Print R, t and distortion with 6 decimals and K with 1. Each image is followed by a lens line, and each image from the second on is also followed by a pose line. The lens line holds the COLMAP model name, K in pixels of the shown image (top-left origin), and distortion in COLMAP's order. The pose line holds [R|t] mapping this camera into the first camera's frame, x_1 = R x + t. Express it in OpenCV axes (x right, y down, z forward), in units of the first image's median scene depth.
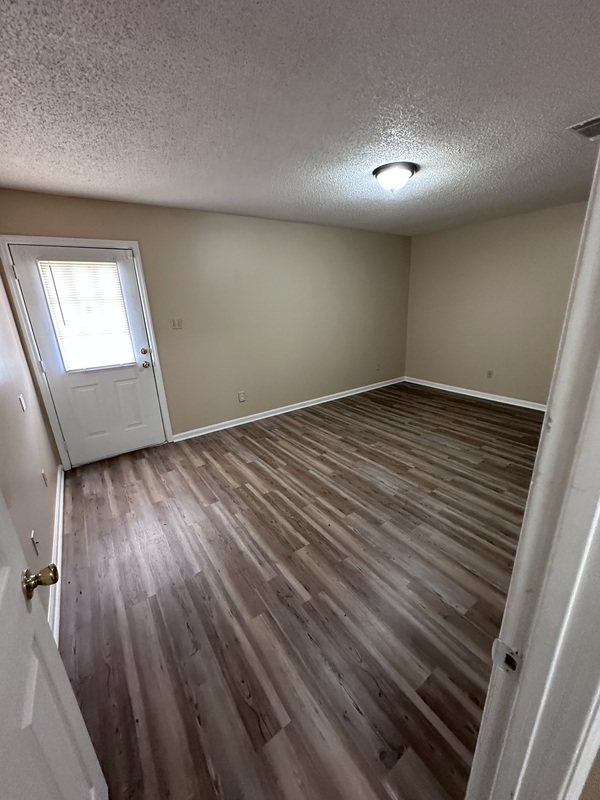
lens RADIAL K [[318.6, 0, 302.9], [0, 318.6, 400.2], [0, 0, 1]] dist [0.000368, 0.000153]
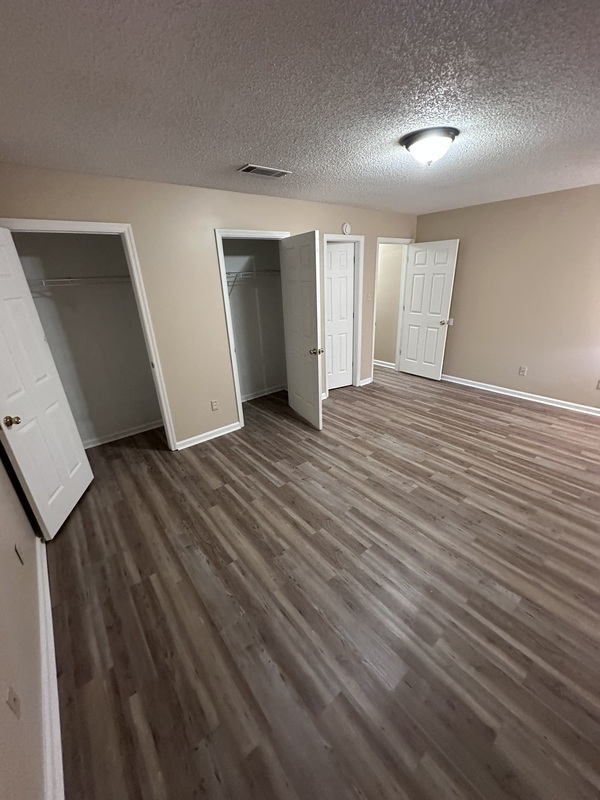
lens RADIAL K [[318.6, 0, 302.9], [0, 318.6, 400.2], [0, 0, 1]] dist [0.000368, 0.000153]
pose [[-0.995511, 0.089211, -0.031622, 0.536586], [0.048760, 0.769733, 0.636501, -0.569937], [0.081124, 0.632101, -0.770628, 1.560424]]
